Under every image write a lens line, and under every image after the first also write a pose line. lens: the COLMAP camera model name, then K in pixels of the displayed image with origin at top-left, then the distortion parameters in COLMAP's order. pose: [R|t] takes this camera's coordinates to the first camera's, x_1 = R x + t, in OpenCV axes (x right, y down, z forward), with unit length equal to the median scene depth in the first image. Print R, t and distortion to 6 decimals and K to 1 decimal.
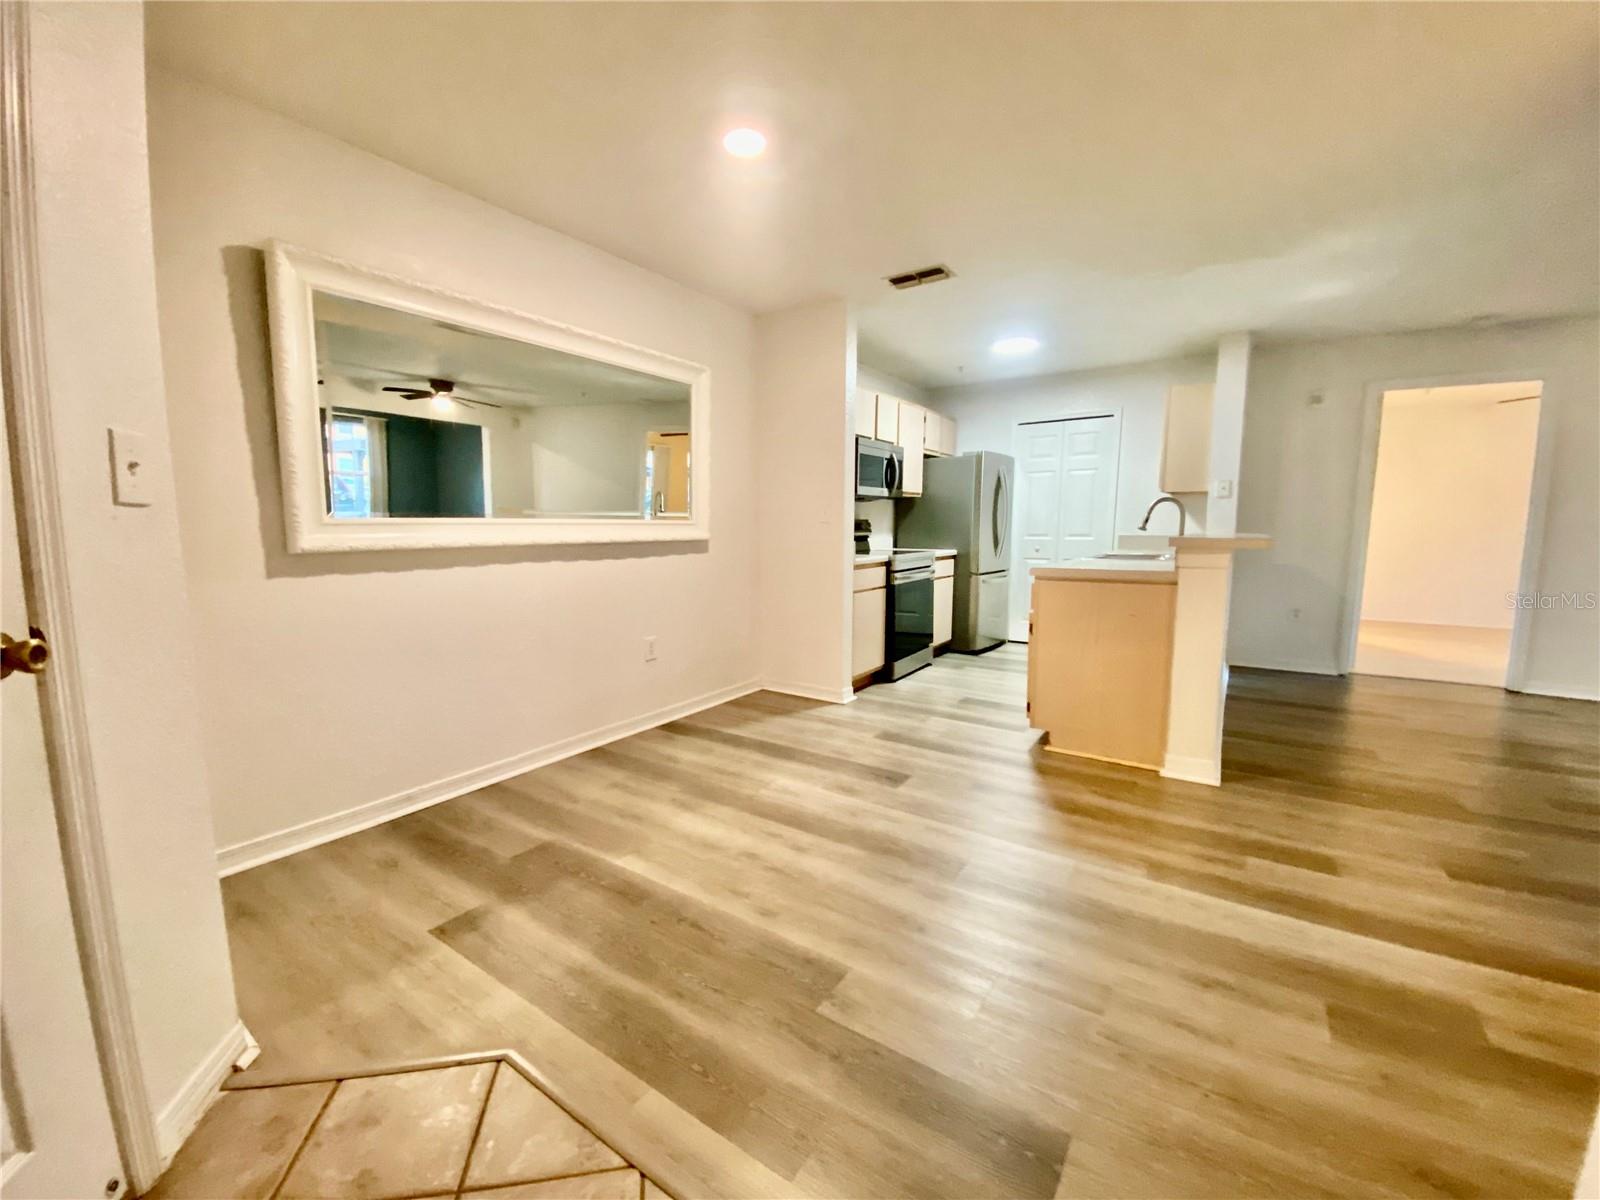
lens RADIAL K [[647.6, 0, 788.0], [0, 647.6, 605.0], [0, 0, 1]] dist [0.034526, -0.027098]
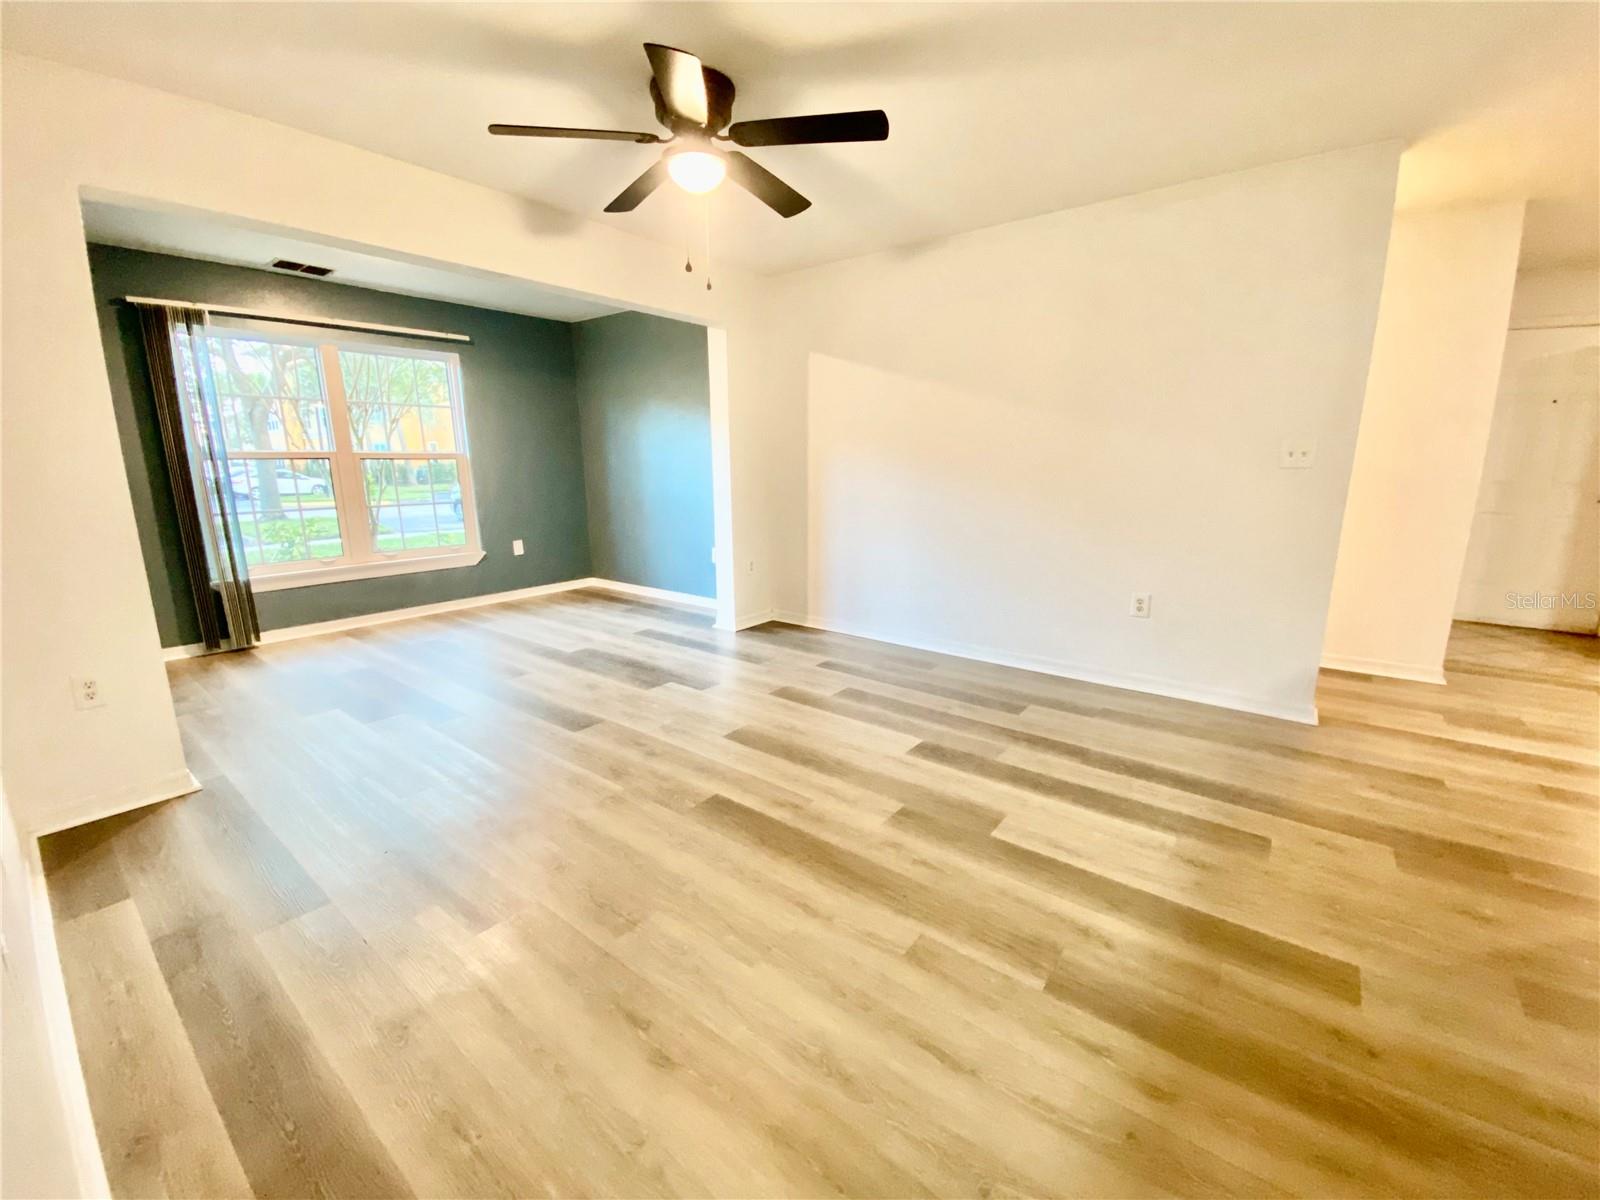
lens RADIAL K [[647.6, 0, 788.0], [0, 647.6, 605.0], [0, 0, 1]] dist [0.034526, -0.027098]
pose [[-0.997385, -0.013255, 0.071043, 1.568168], [0.011390, 0.941918, 0.335651, -0.220558], [-0.071366, 0.335582, -0.939304, 1.539240]]
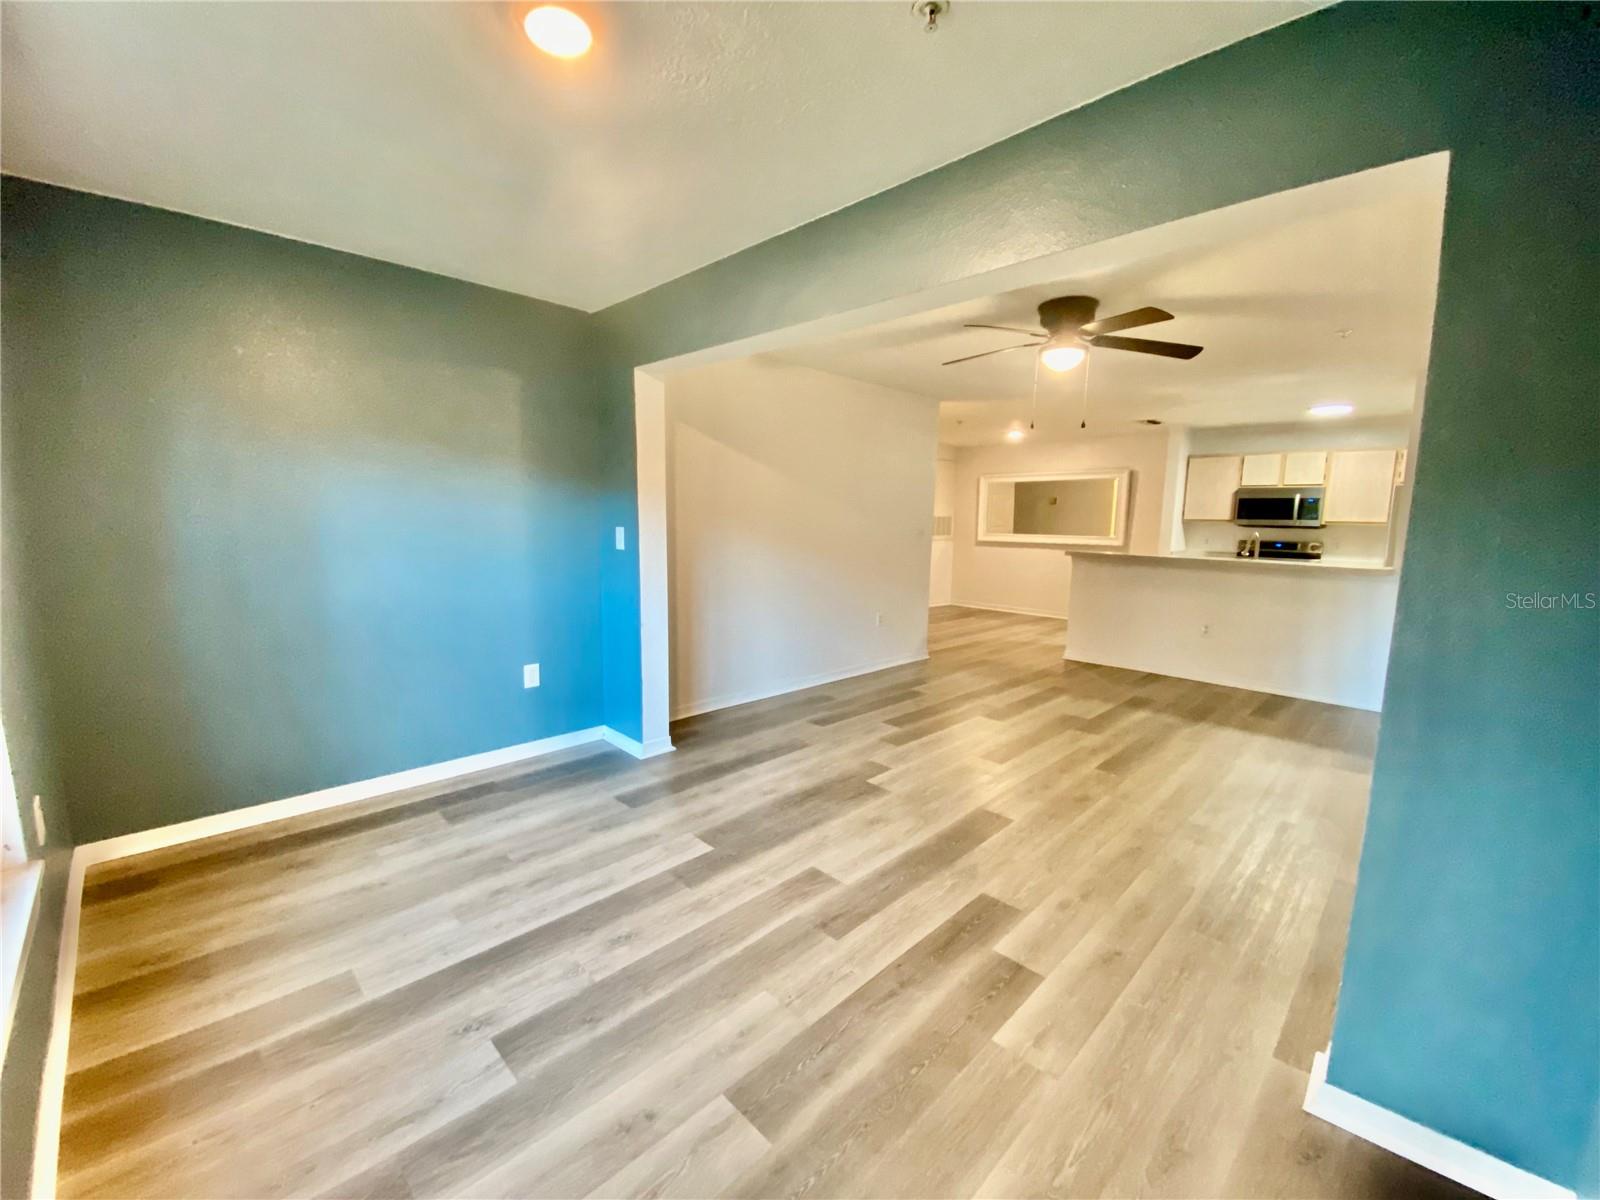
lens RADIAL K [[647.6, 0, 788.0], [0, 647.6, 605.0], [0, 0, 1]] dist [0.034526, -0.027098]
pose [[-0.187883, 0.130522, -0.973480, 3.022288], [-0.141837, 0.977137, 0.158386, -0.132364], [0.971896, 0.167833, -0.165074, 0.413116]]
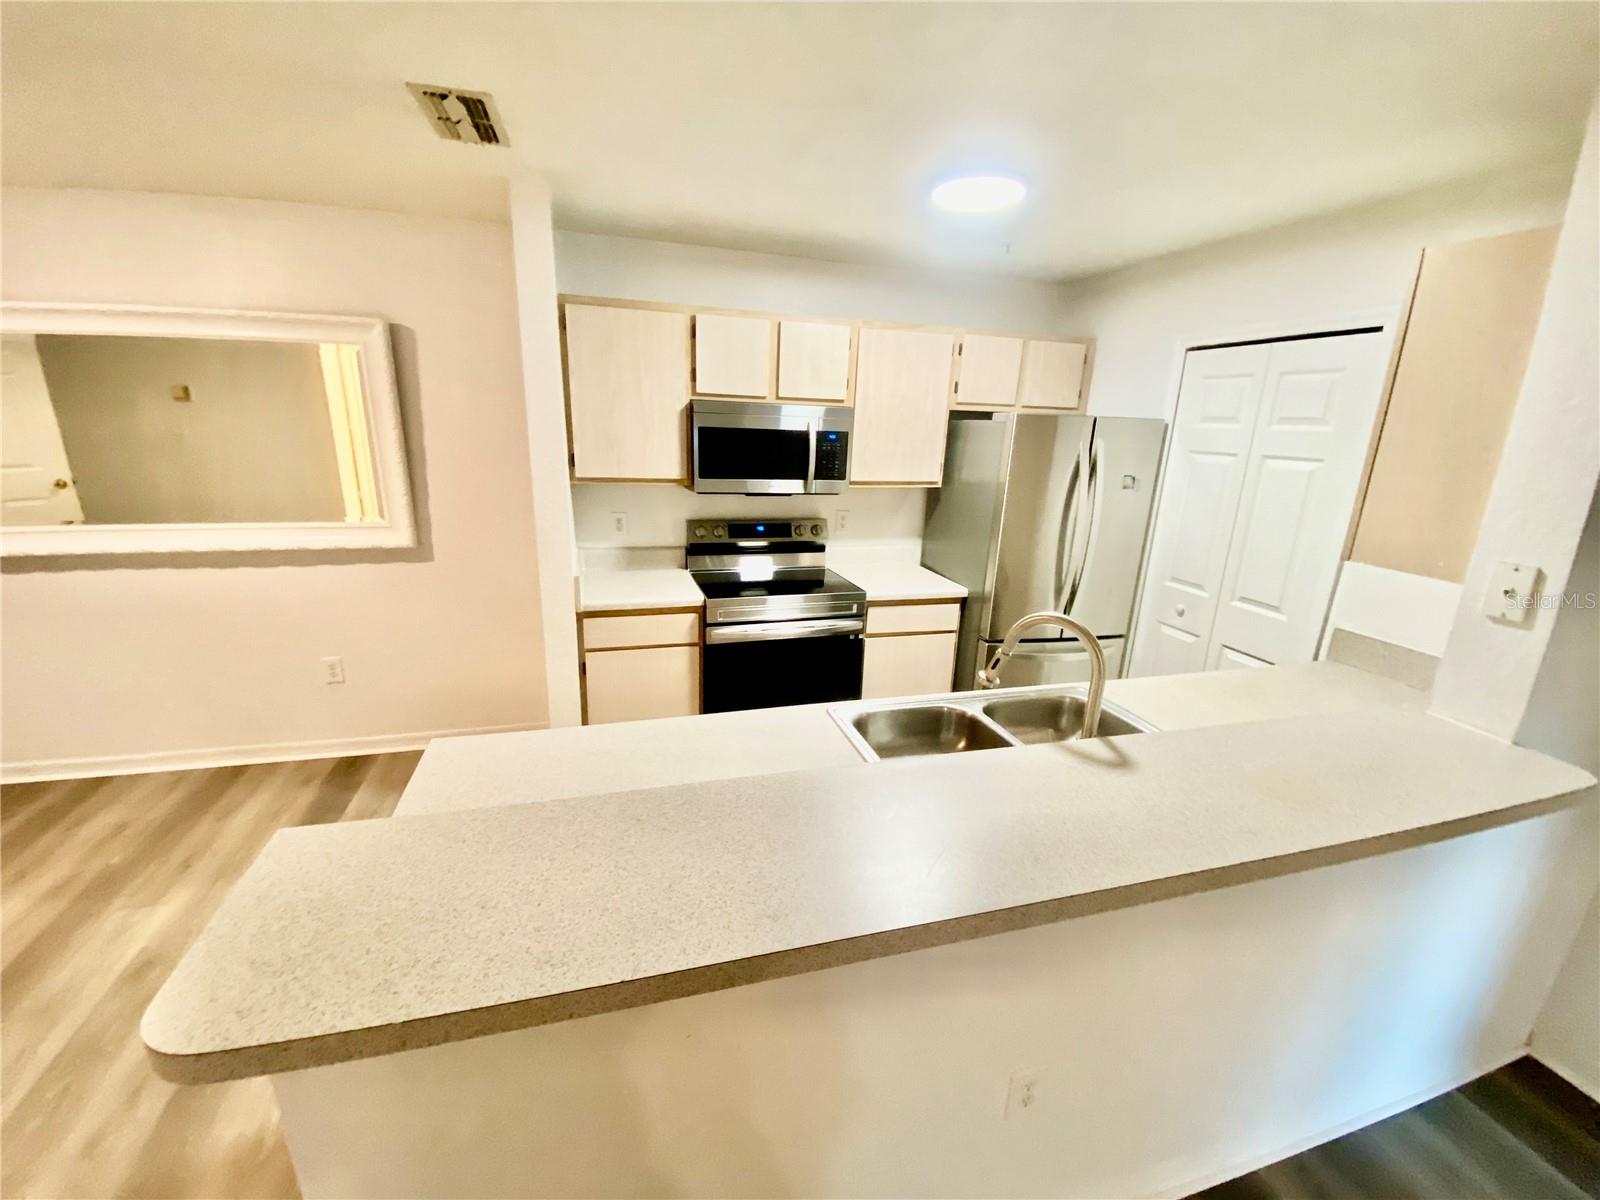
lens RADIAL K [[647.6, 0, 788.0], [0, 647.6, 605.0], [0, 0, 1]] dist [0.034526, -0.027098]
pose [[0.764885, 0.199362, -0.612541, 0.965144], [-0.114878, 0.977876, 0.174817, -0.301811], [0.633841, -0.063348, 0.770865, 0.912473]]
